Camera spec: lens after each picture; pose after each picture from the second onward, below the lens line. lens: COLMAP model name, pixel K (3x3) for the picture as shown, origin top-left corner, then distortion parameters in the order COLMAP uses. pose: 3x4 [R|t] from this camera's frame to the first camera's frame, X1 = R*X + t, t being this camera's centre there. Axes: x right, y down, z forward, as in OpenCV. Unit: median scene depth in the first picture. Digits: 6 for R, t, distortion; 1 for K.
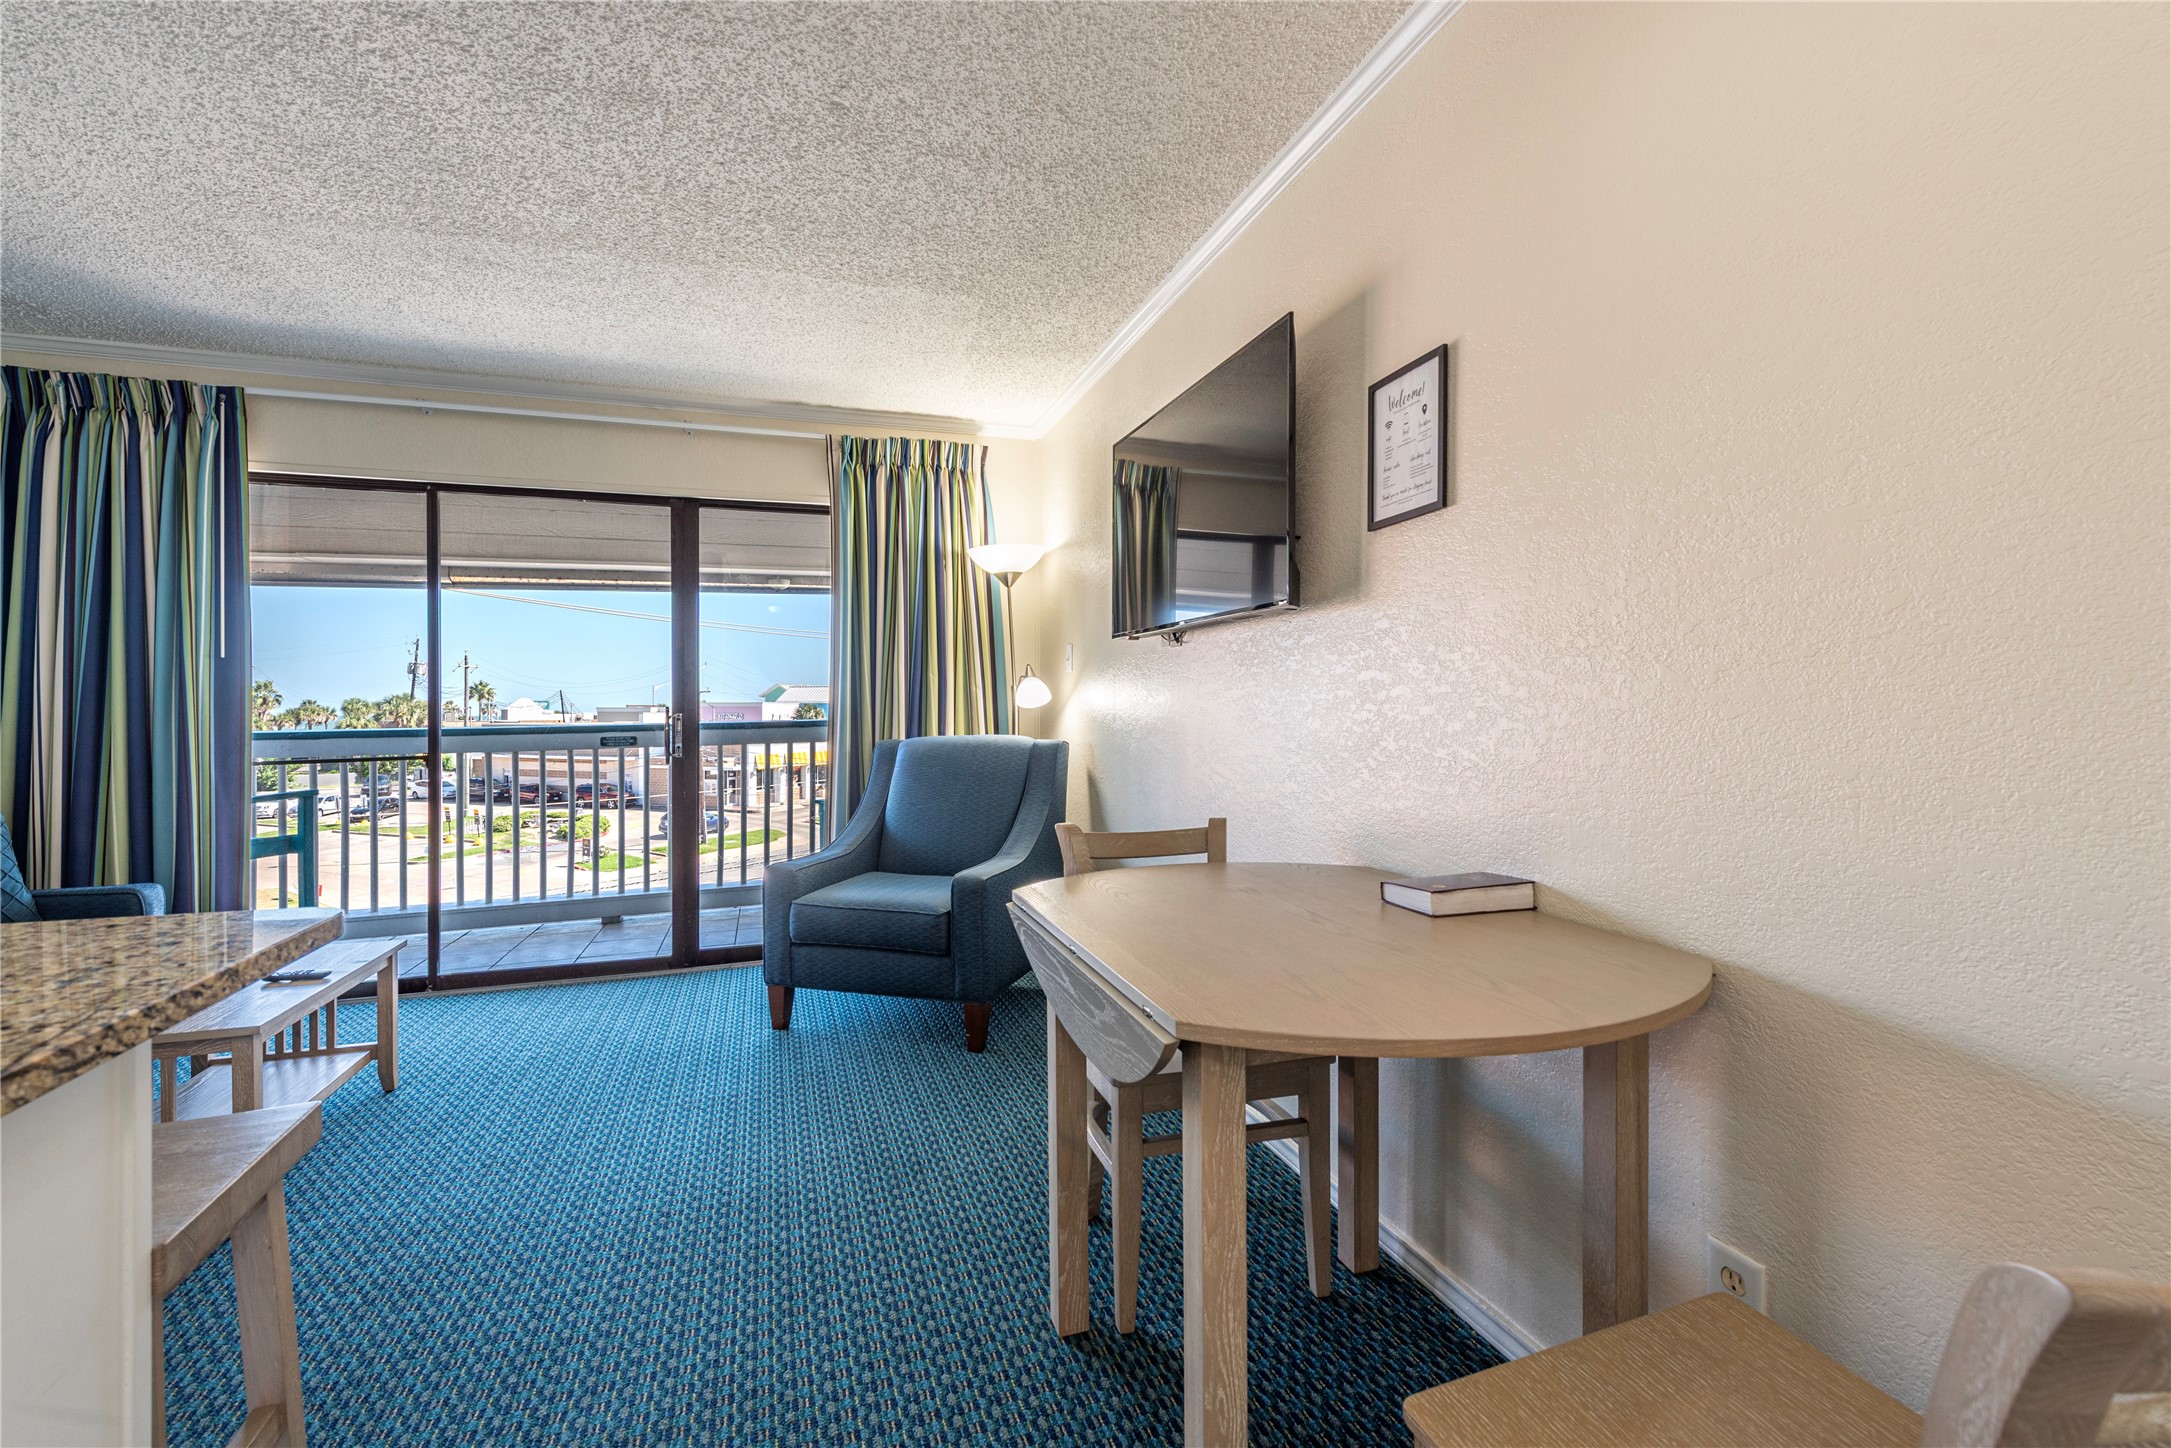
lens RADIAL K [[955.8, 0, 1088.9], [0, 955.8, 721.4], [0, 0, 1]] dist [0.016307, -0.002272]
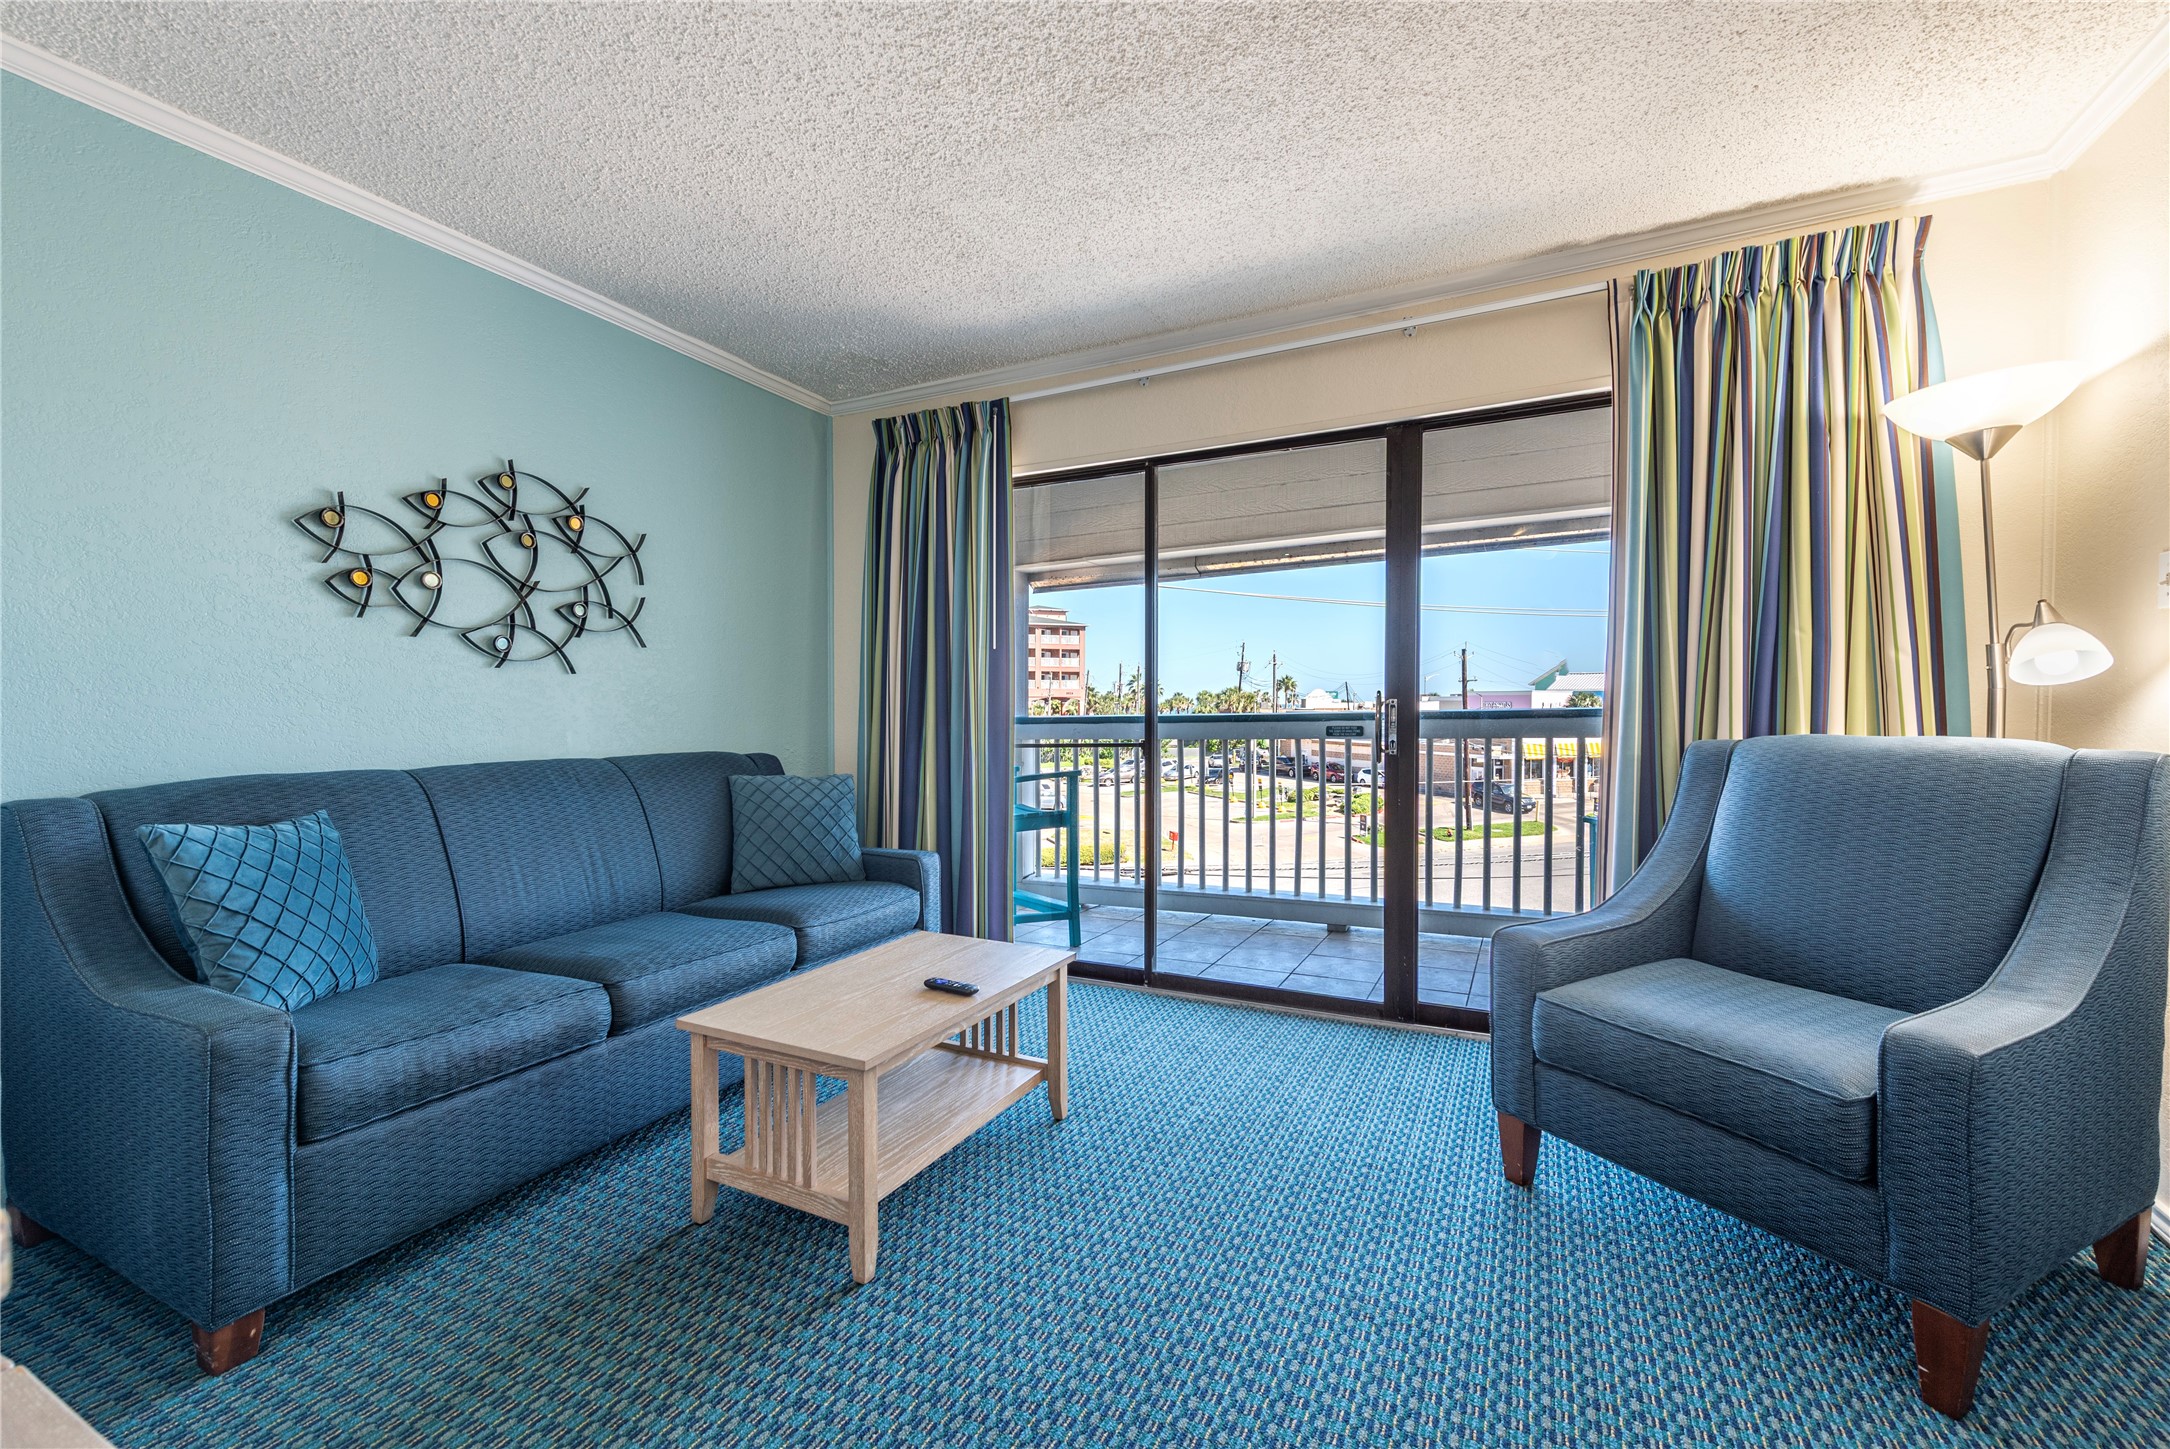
lens RADIAL K [[899.5, 0, 1090.4], [0, 899.5, 719.8], [0, 0, 1]] dist [0.005094, -0.002139]
pose [[0.707737, 0.013064, -0.706355, -0.083009], [-0.005149, 0.999898, 0.013334, 0.000376], [0.706457, -0.005800, 0.707732, 0.304597]]
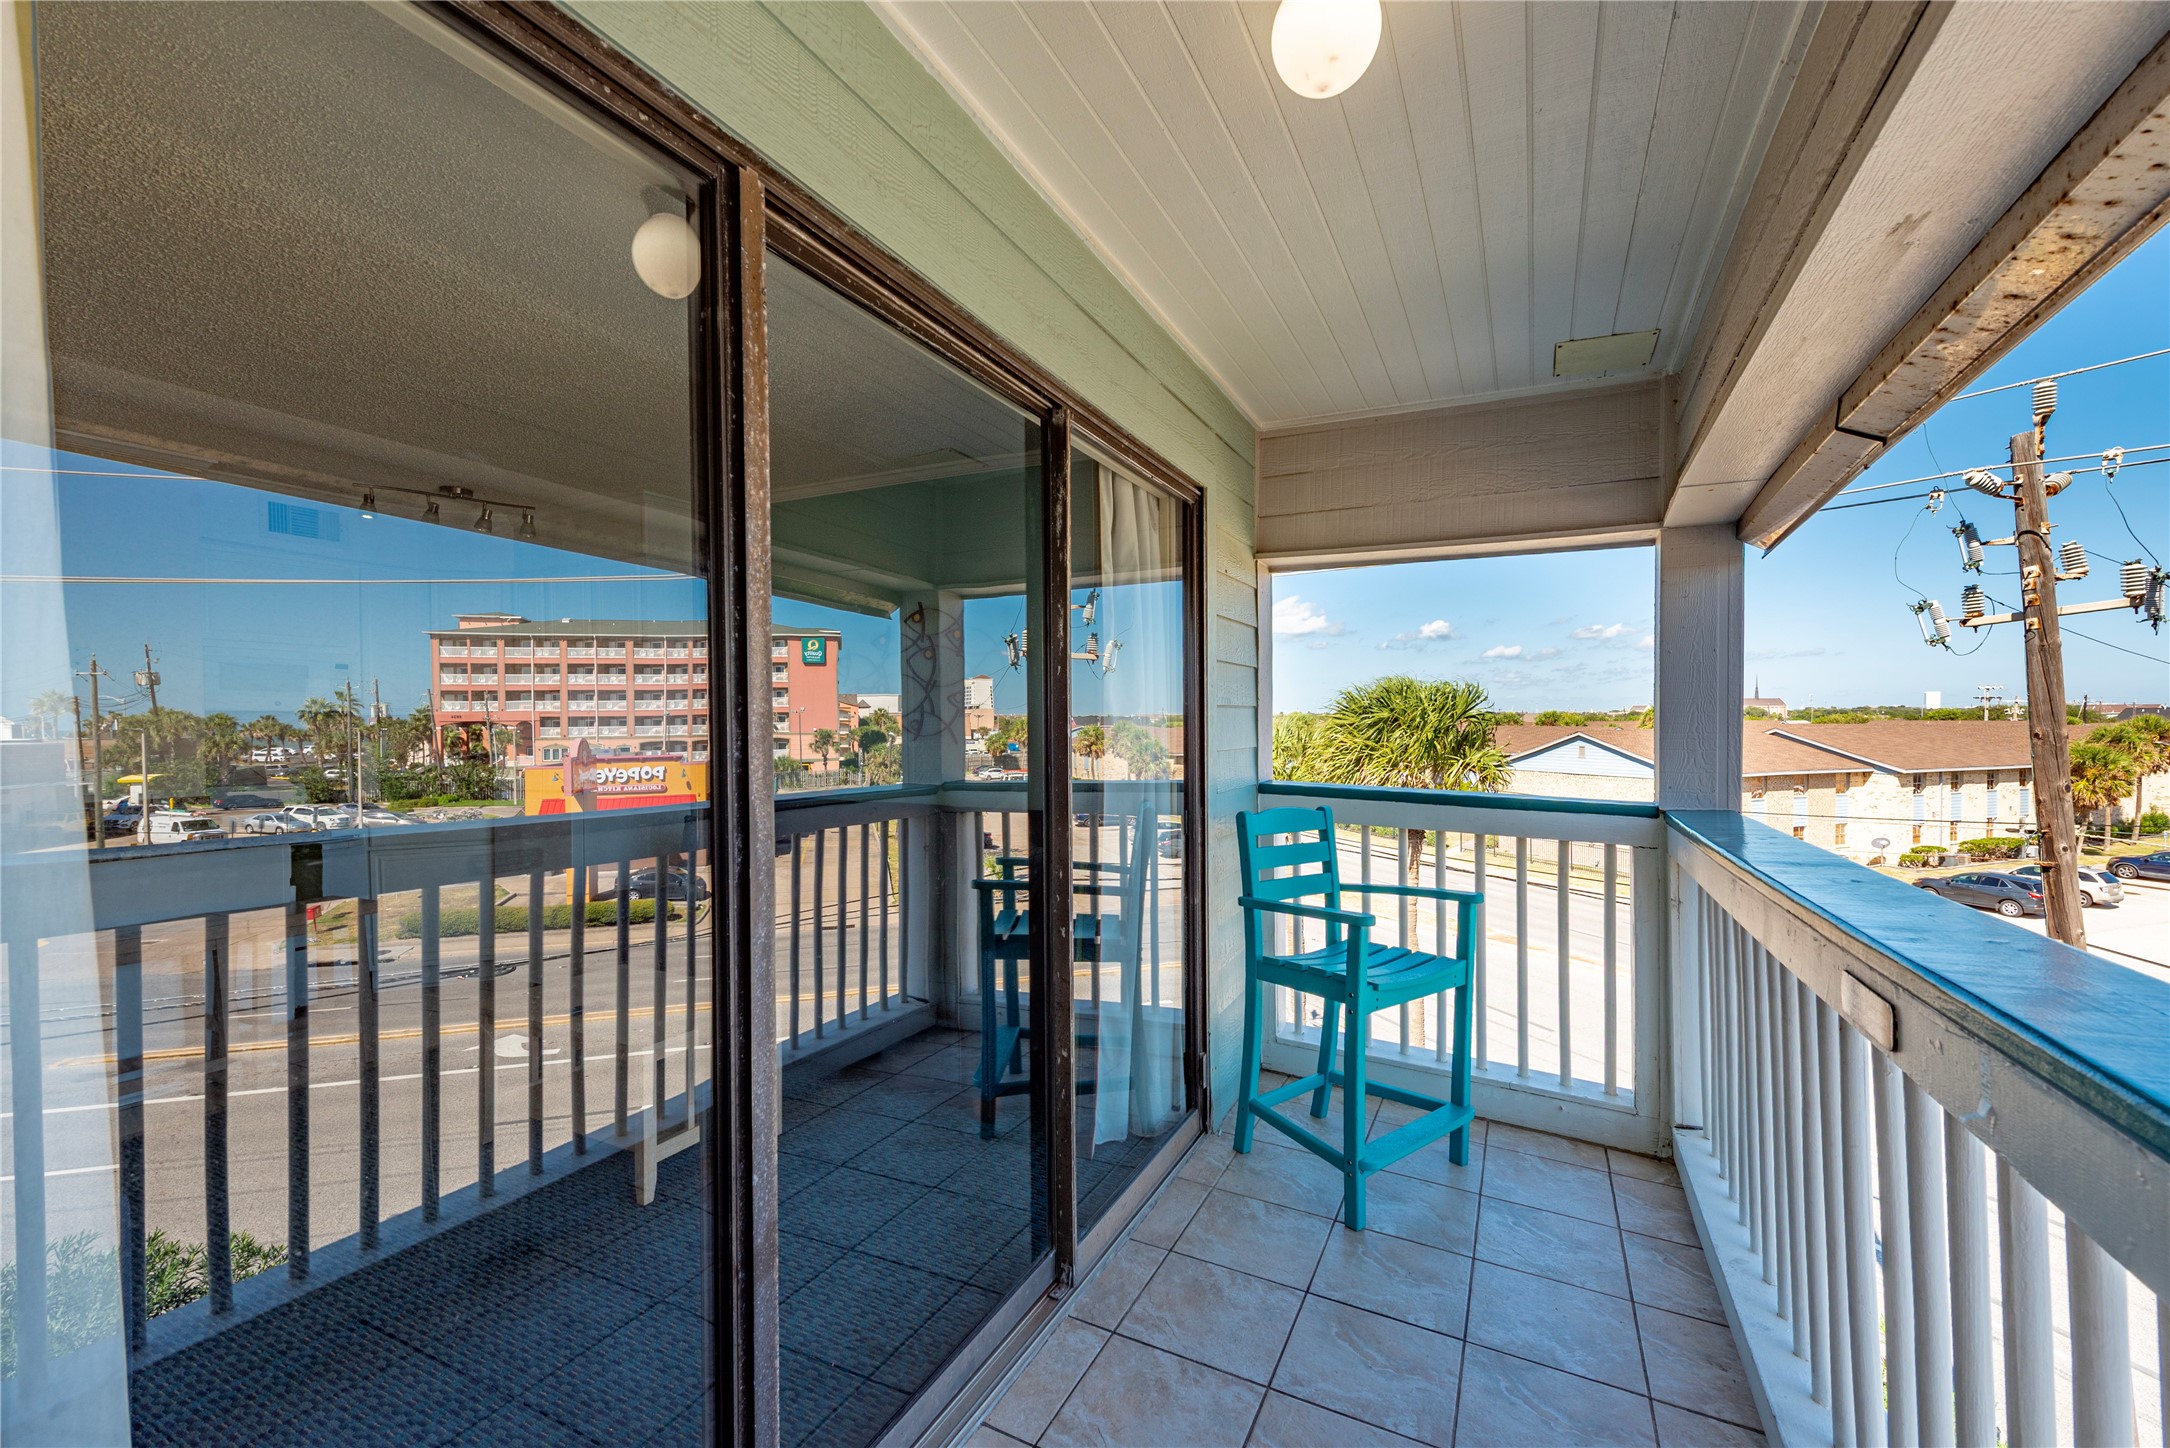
lens RADIAL K [[899.5, 0, 1097.3], [0, 899.5, 740.2], [0, 0, 1]] dist [0.005094, -0.002139]
pose [[-0.697634, 0.006971, -0.716420, -0.288747], [0.005682, 0.999975, 0.004198, -0.021813], [0.716432, -0.001142, -0.697656, 1.251156]]
